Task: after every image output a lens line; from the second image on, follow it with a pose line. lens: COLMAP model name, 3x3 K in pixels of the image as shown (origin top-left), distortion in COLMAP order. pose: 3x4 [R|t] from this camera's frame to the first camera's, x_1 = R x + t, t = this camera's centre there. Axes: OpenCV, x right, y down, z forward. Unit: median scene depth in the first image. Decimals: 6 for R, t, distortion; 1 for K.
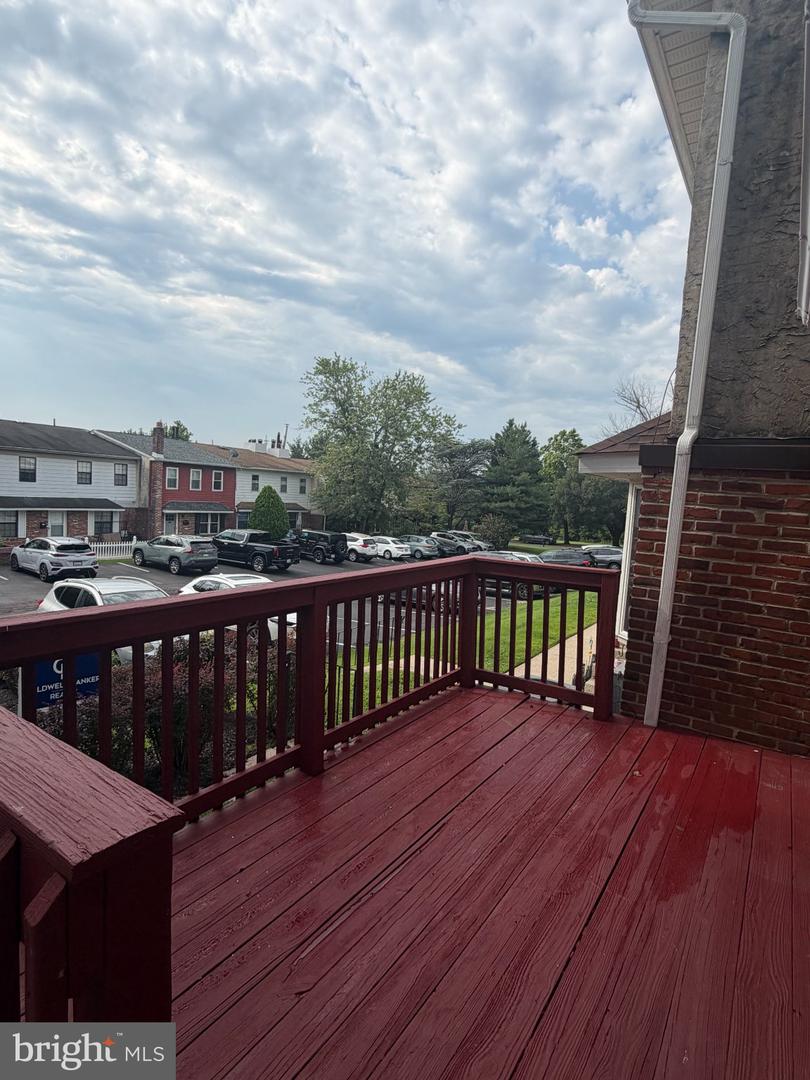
lens RADIAL K [[557.7, 0, 406.6], [0, 557.7, 539.8], [0, 0, 1]] dist [-0.002419, 0.000842]
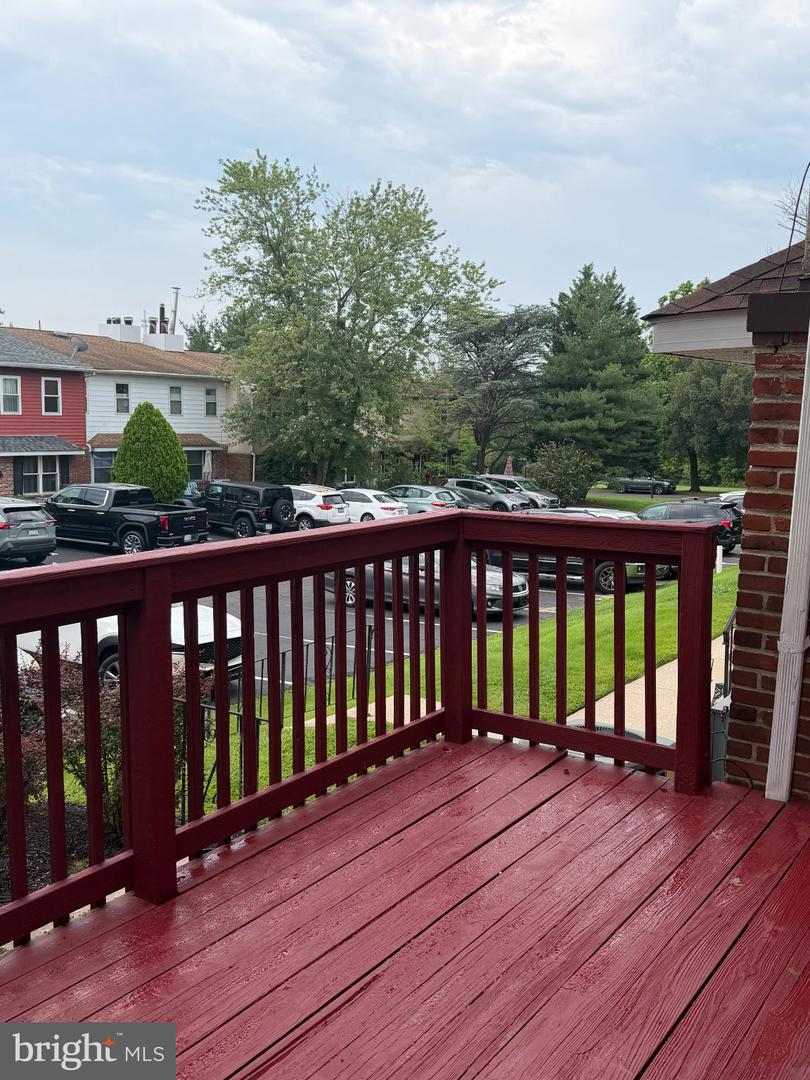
lens RADIAL K [[1002.6, 0, 407.7], [0, 1002.6, 540.1], [0, 0, 1]] dist [0.092815, 0.000000]
pose [[0.999467, -0.032574, -0.001914, 0.065897], [0.032627, 0.998438, 0.045347, 0.012497], [0.000434, -0.045385, 0.998969, -0.007915]]
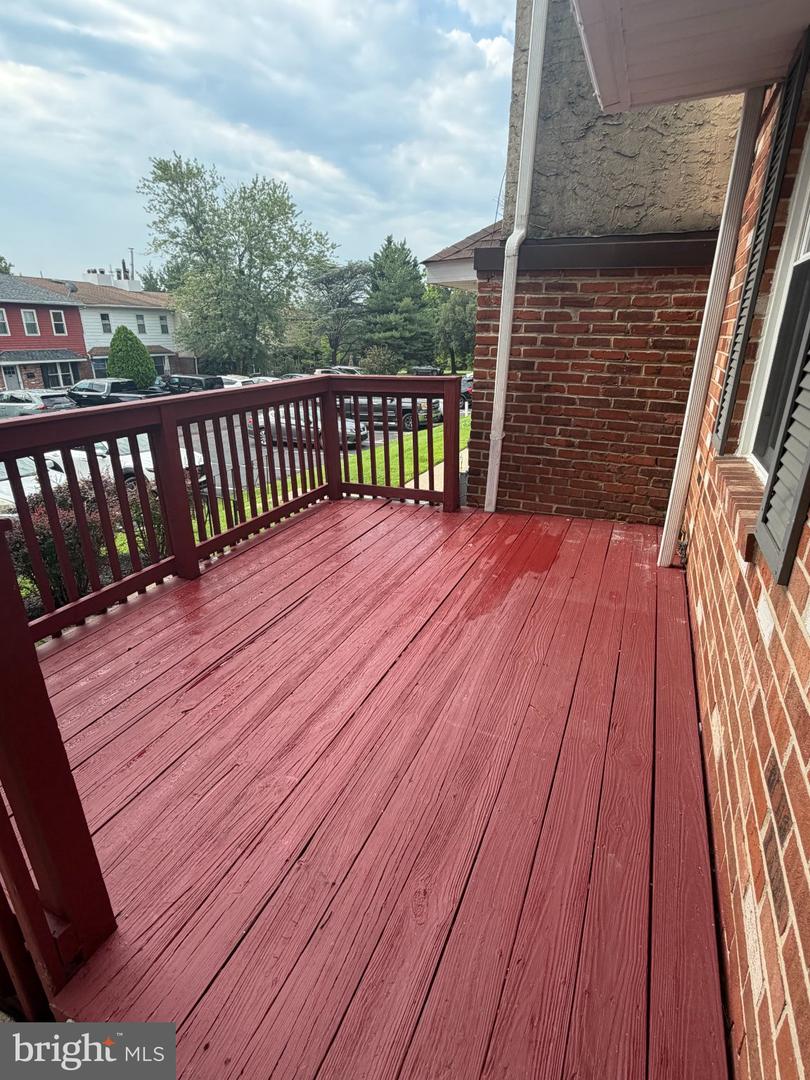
lens RADIAL K [[557.7, 0, 405.6], [0, 557.7, 539.9], [0, 0, 1]] dist [-0.002419, 0.000842]
pose [[0.979399, -0.114389, 0.166414, 0.051590], [0.063257, 0.956401, 0.285123, 0.037047], [-0.191774, -0.268722, 0.943934, -0.077923]]
